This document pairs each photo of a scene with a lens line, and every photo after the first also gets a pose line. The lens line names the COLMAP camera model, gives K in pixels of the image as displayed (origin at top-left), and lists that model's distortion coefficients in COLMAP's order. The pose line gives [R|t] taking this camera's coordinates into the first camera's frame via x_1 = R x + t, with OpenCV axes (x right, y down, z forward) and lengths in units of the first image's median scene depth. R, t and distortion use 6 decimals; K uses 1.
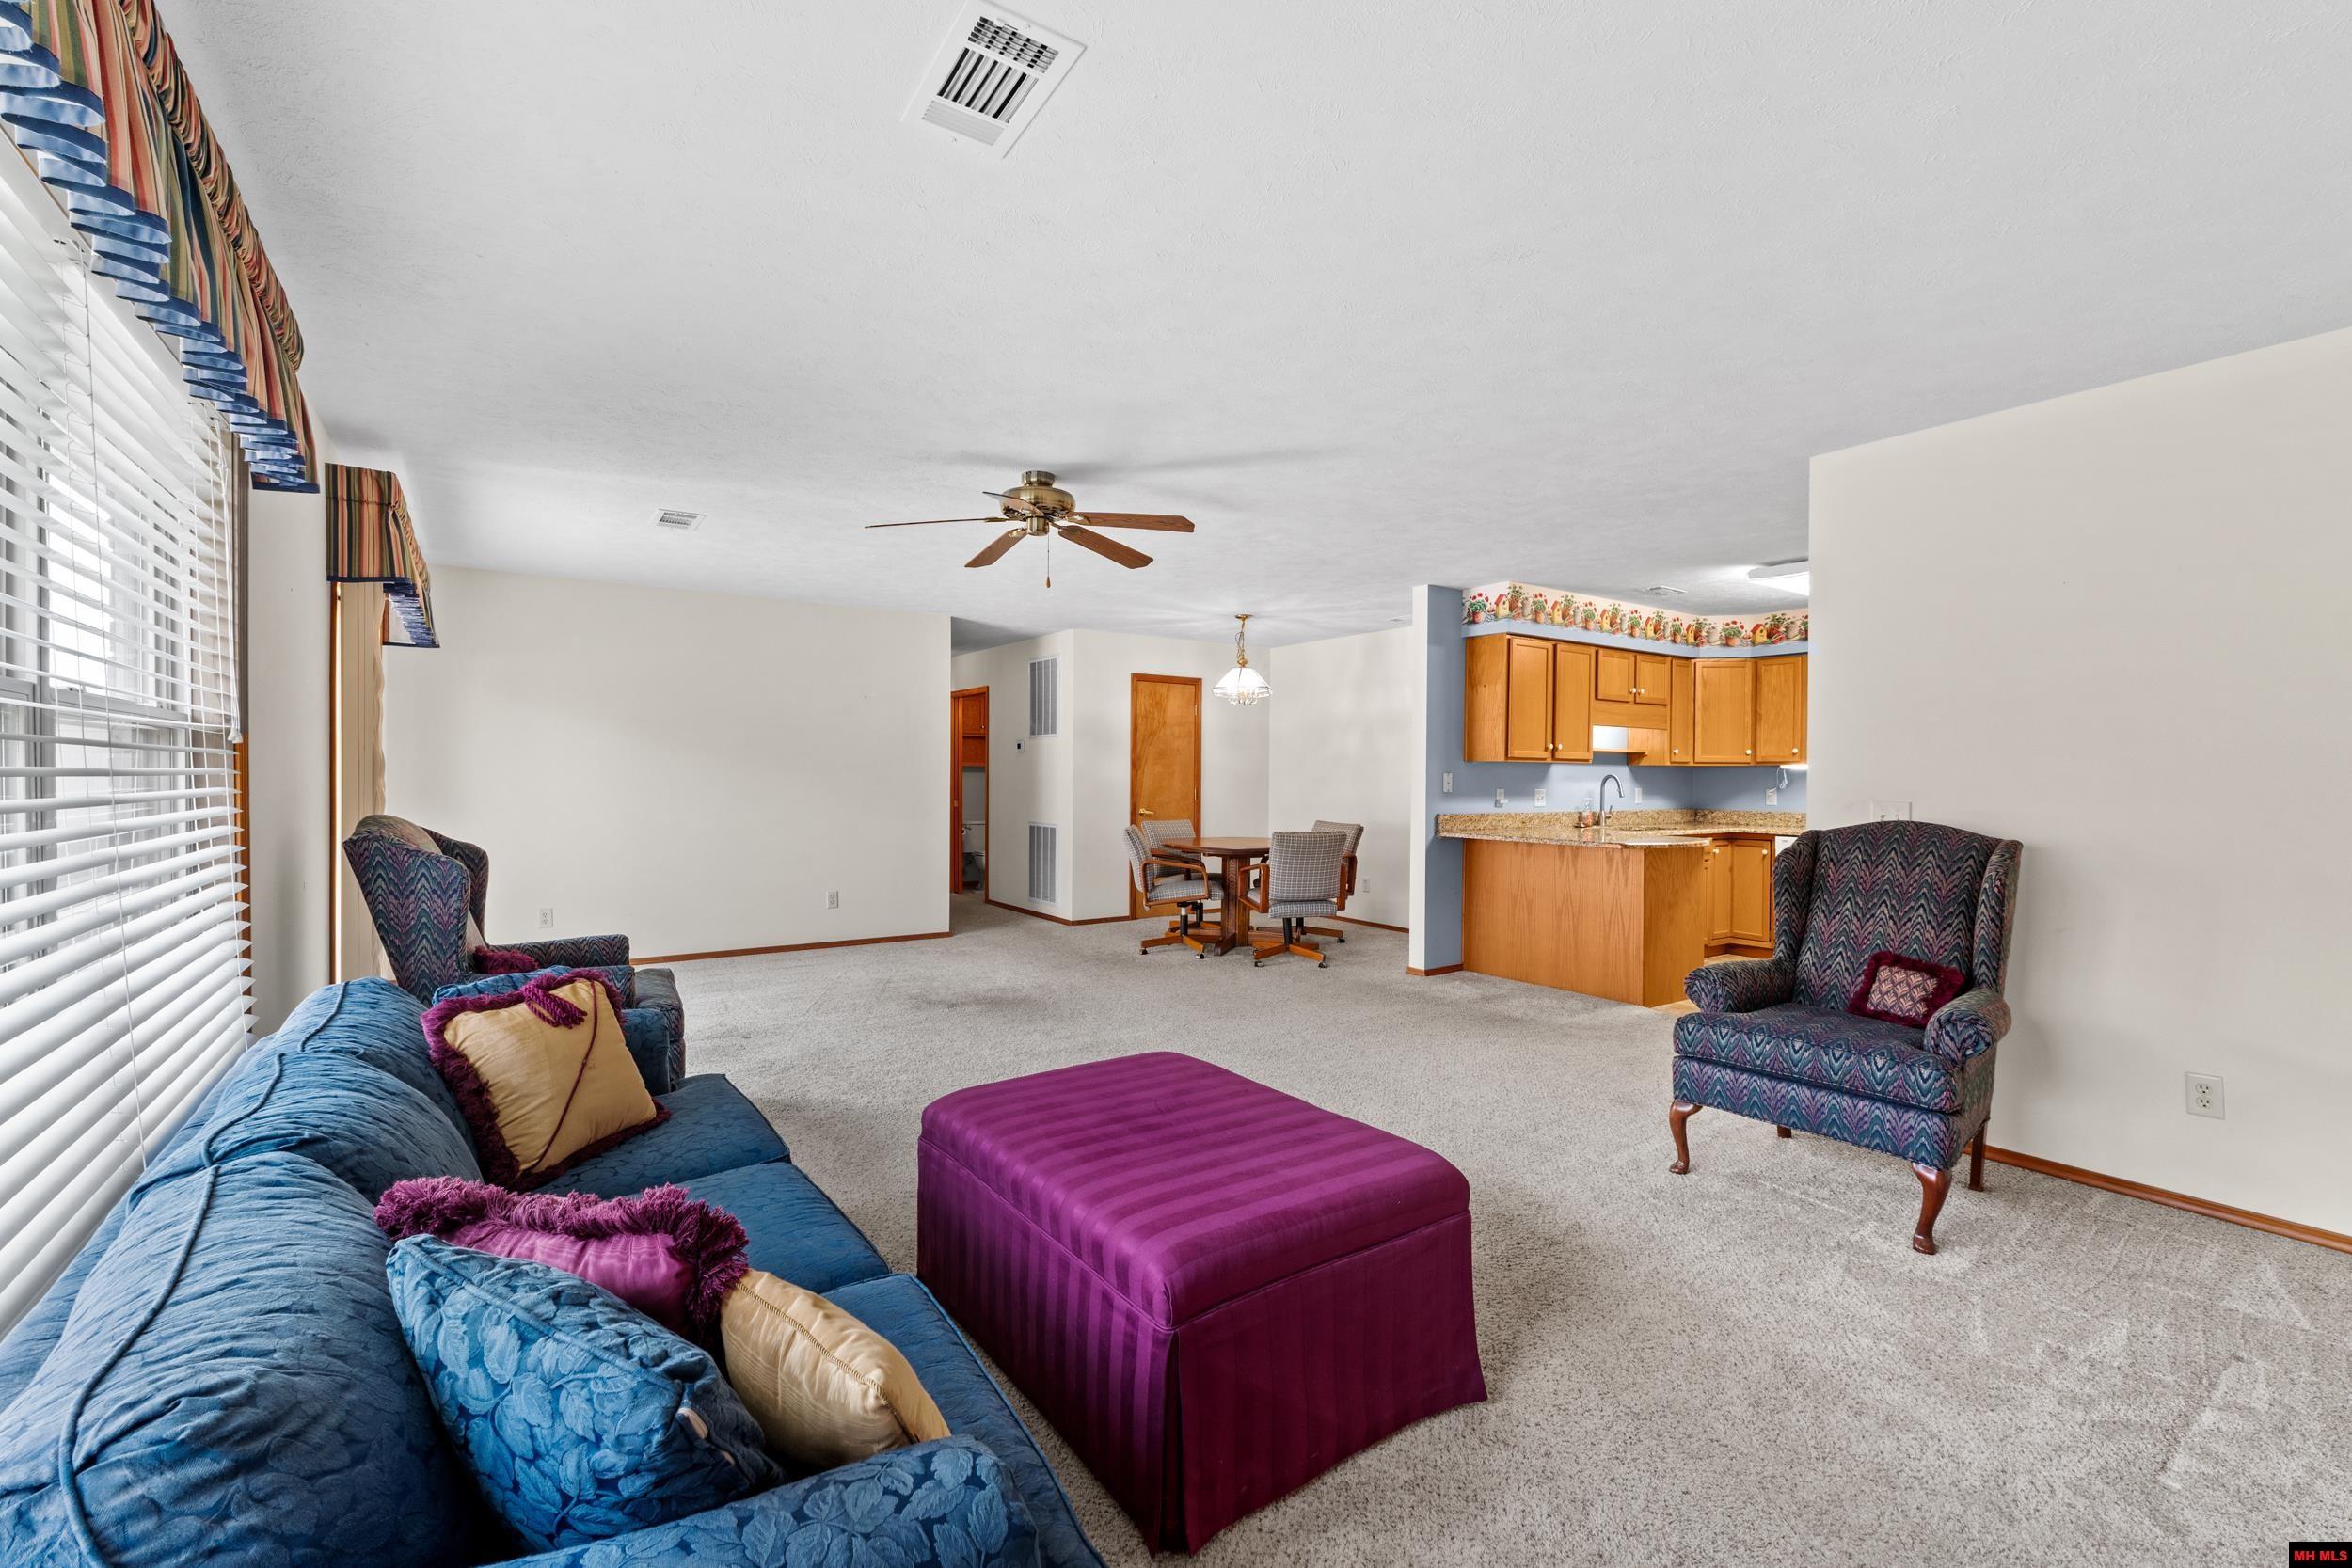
lens RADIAL K [[1003.2, 0, 1174.9], [0, 1003.2, 784.1], [0, 0, 1]] dist [0.003568, 0.000208]
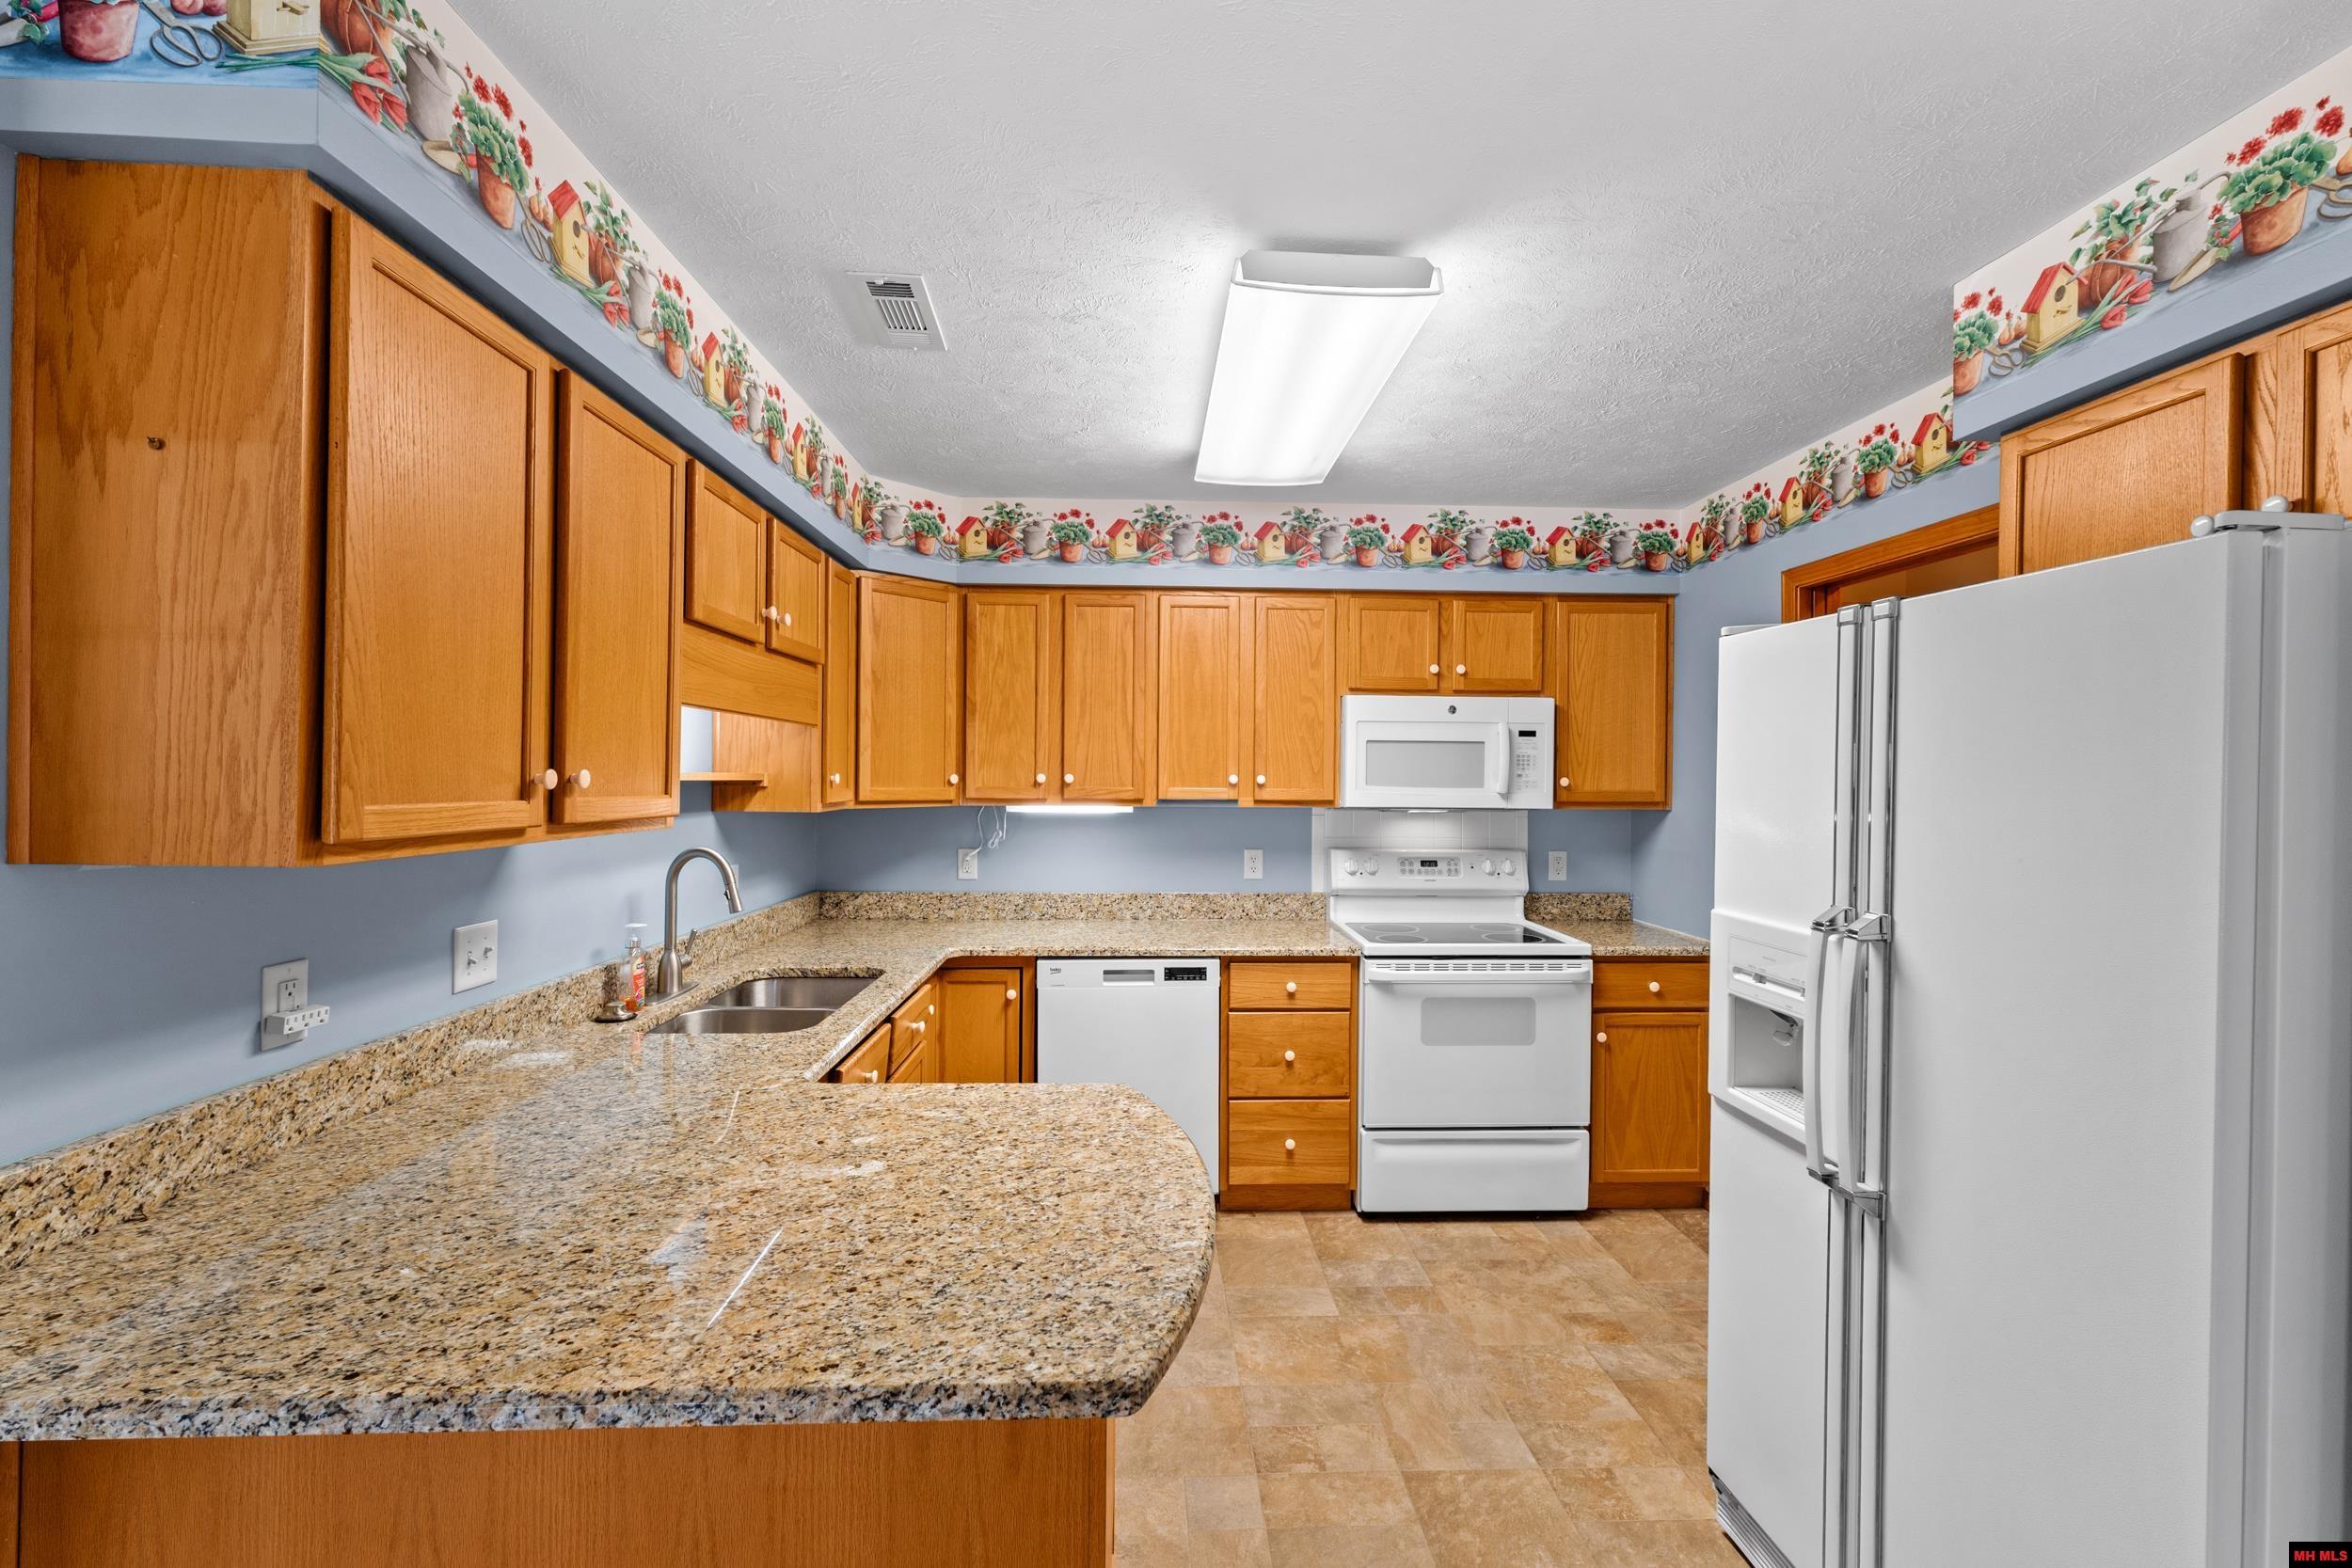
lens RADIAL K [[1003.2, 0, 1186.2], [0, 1003.2, 781.1], [0, 0, 1]] dist [0.003568, 0.000208]
pose [[0.524747, -0.004526, 0.851246, 0.220733], [-0.000116, 0.999985, 0.005388, -0.033791], [-0.851258, -0.002926, 0.524739, 0.657150]]
